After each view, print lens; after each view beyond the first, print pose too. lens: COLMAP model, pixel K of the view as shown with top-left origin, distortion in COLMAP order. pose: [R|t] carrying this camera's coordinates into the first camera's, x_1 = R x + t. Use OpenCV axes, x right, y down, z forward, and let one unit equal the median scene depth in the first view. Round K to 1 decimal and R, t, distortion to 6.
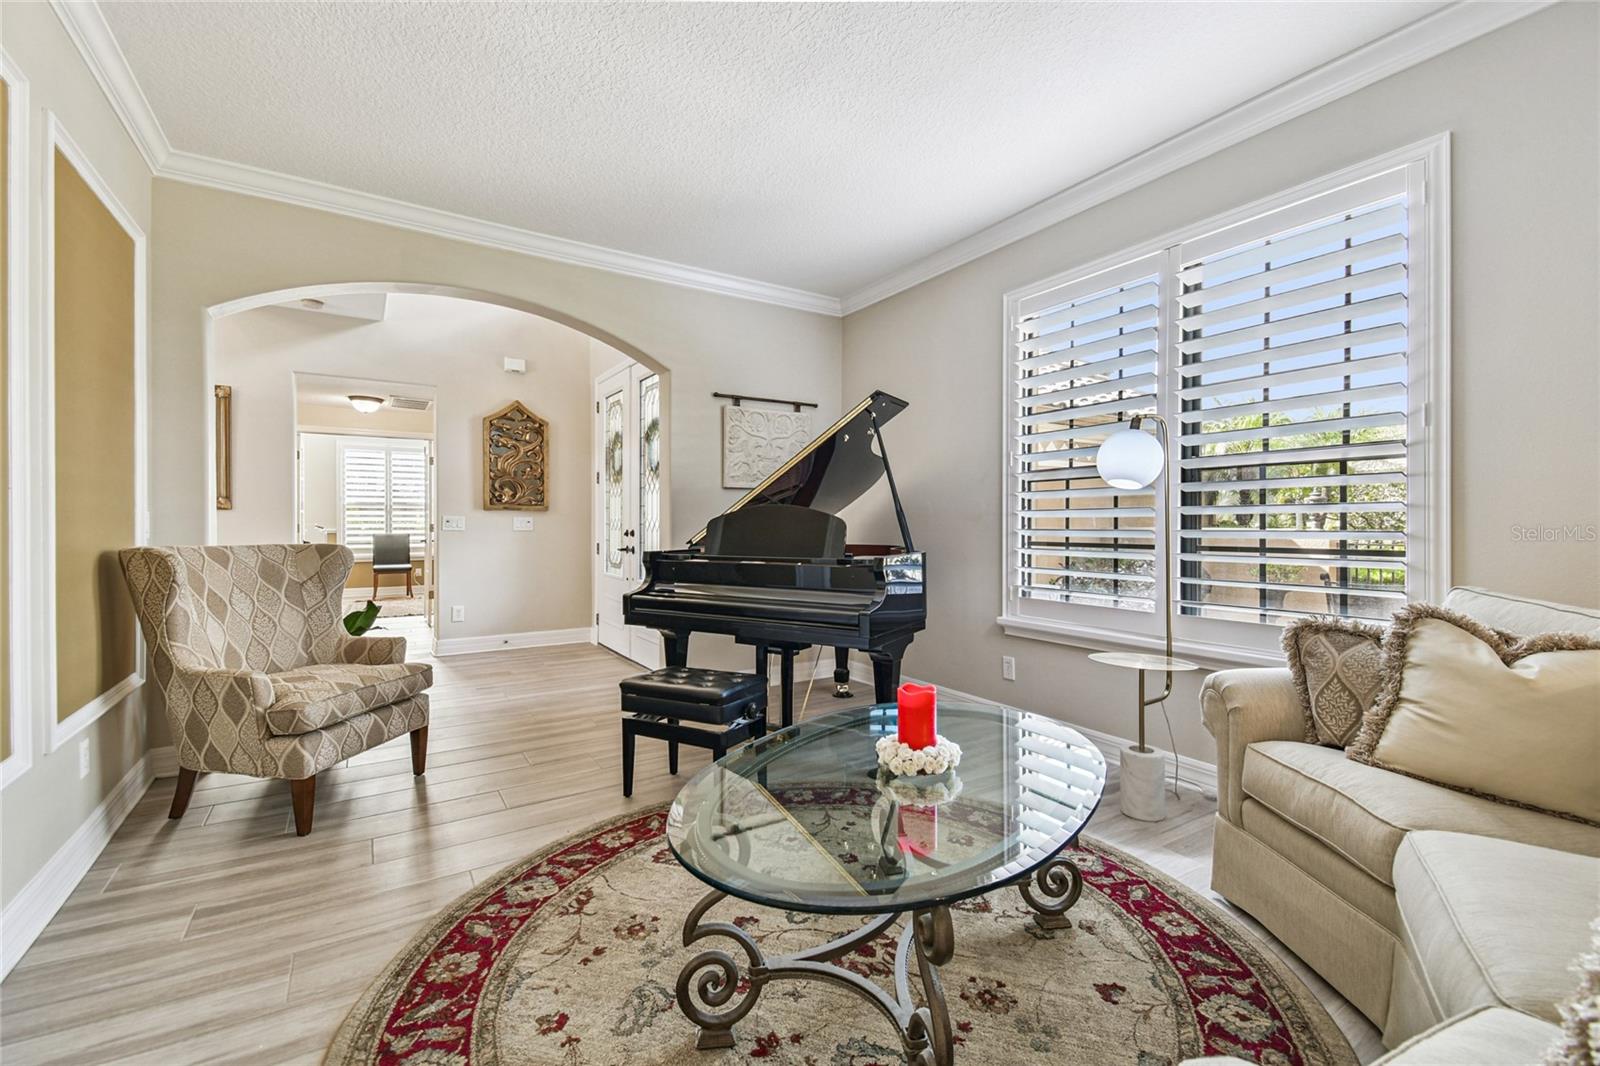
lens RADIAL K [[684.2, 0, 828.0], [0, 684.2, 528.4], [0, 0, 1]] dist [0.018090, -0.001625]
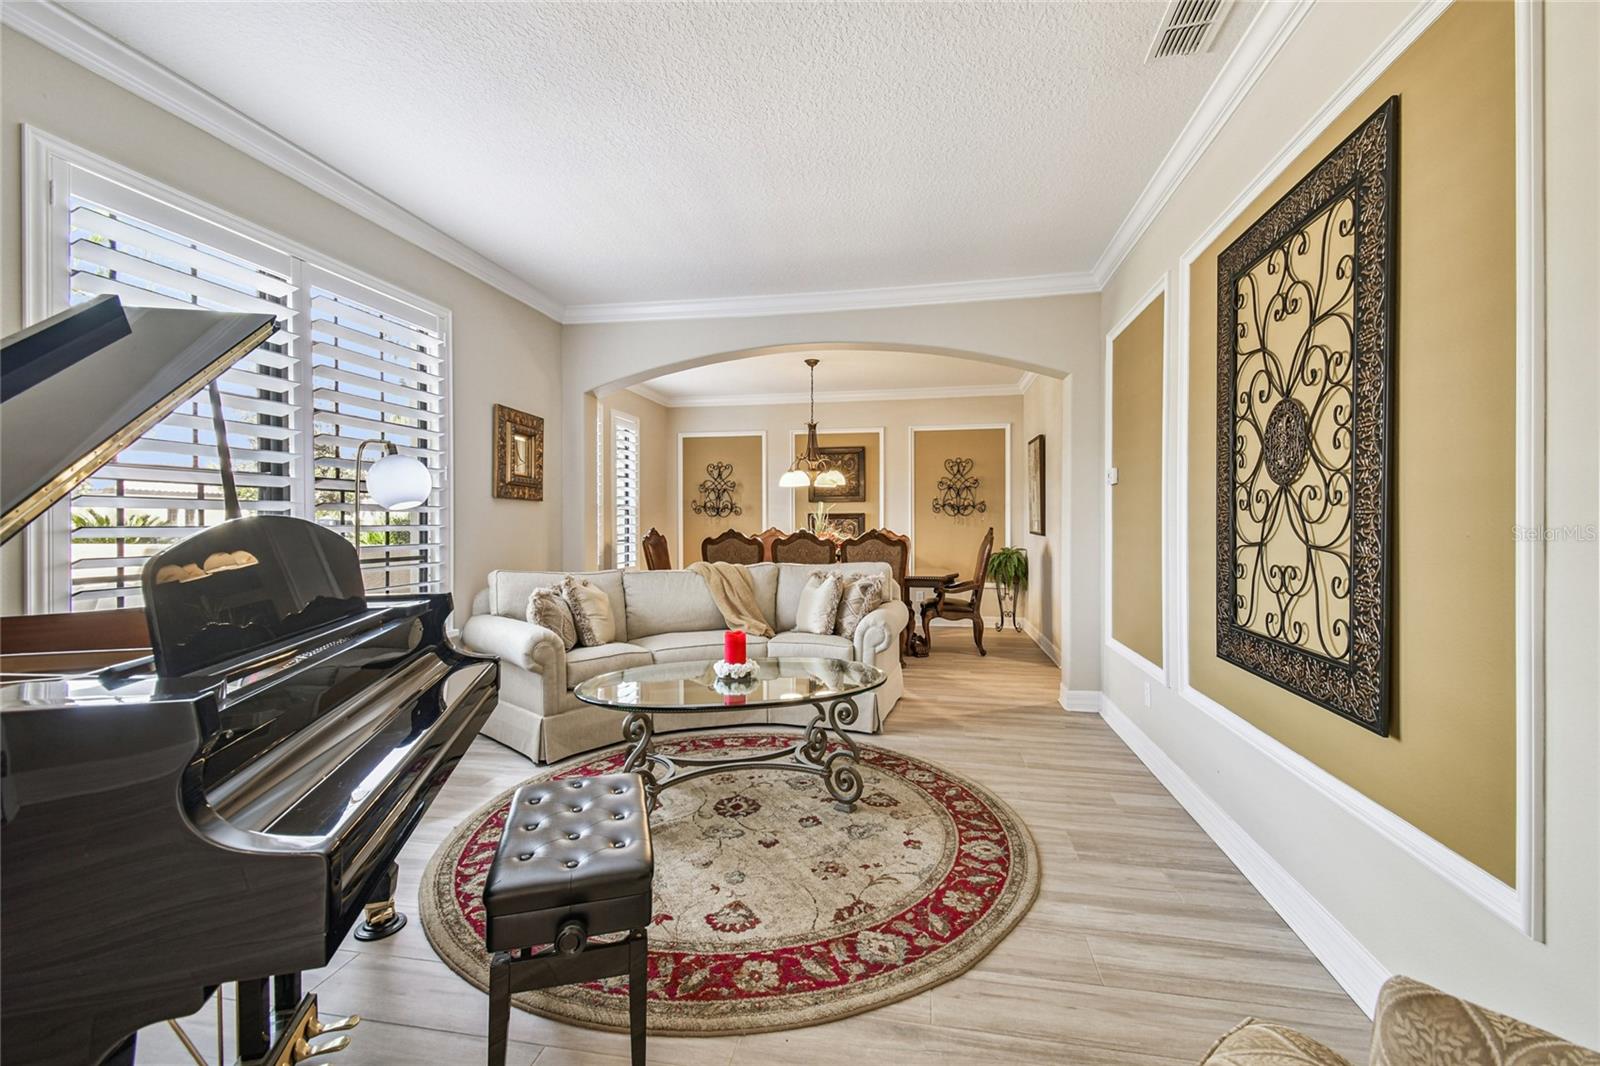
lens RADIAL K [[684.2, 0, 801.9], [0, 684.2, 526.4], [0, 0, 1]] dist [0.018090, -0.001625]
pose [[-0.712951, -0.000331, 0.701214, -0.958970], [0.010712, 0.999878, 0.011363, -0.044034], [-0.701132, 0.015612, -0.712861, 1.653926]]
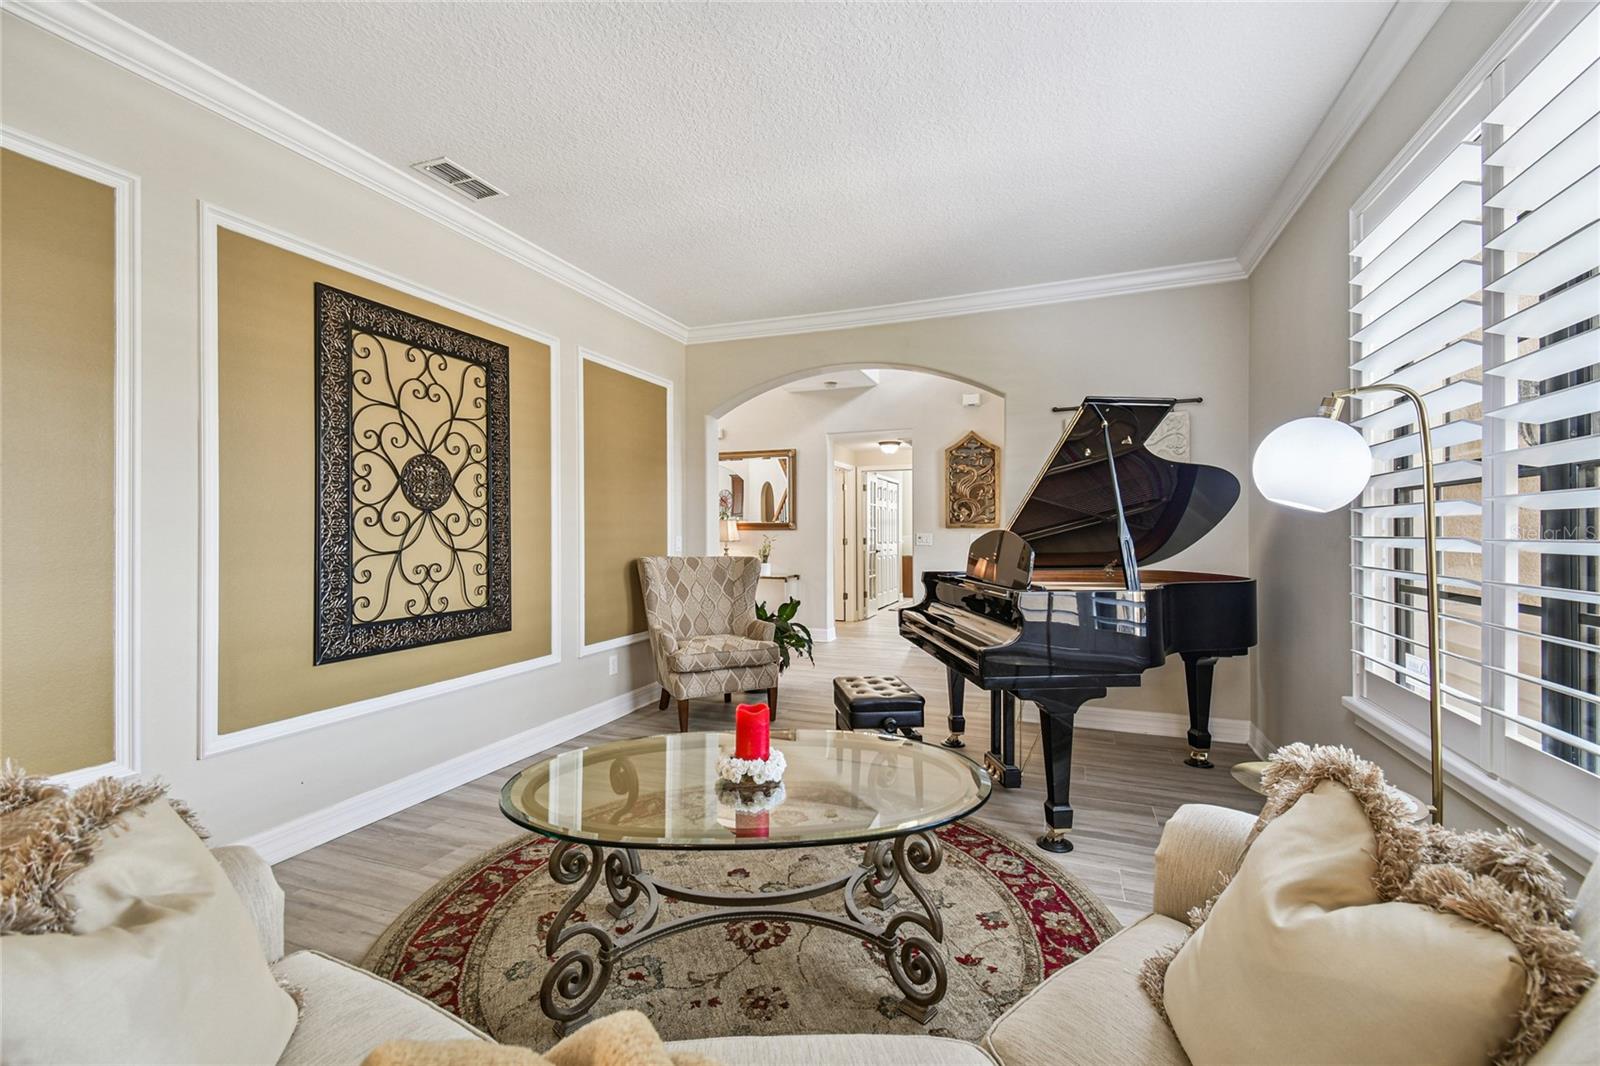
lens RADIAL K [[684.2, 0, 797.6], [0, 684.2, 529.3], [0, 0, 1]] dist [0.018090, -0.001625]
pose [[0.576309, -0.003974, -0.817222, 0.834601], [-0.005635, 0.999945, -0.008837, -0.036451], [0.817213, 0.009697, 0.576255, 0.324018]]
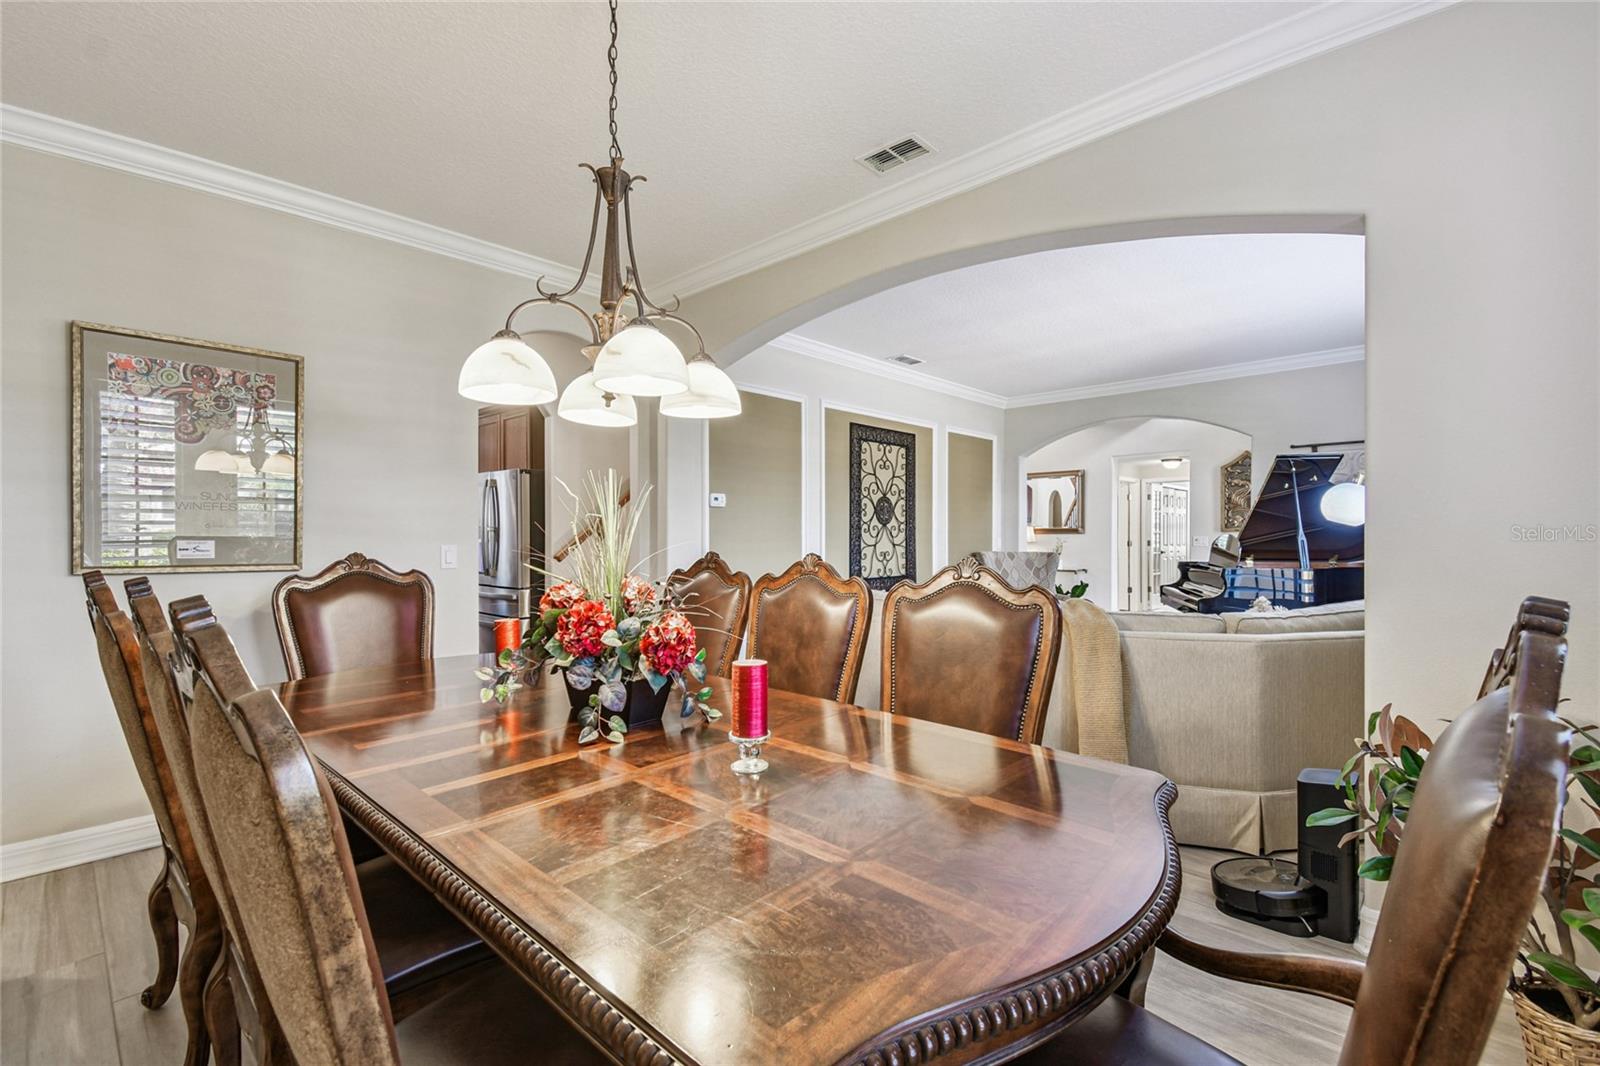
lens RADIAL K [[684.2, 0, 786.2], [0, 684.2, 545.2], [0, 0, 1]] dist [0.018090, -0.001625]
pose [[0.206691, 0.012790, -0.978323, 1.902280], [-0.006561, 0.999910, 0.011686, -0.029263], [0.978384, 0.004004, 0.206757, -0.459704]]
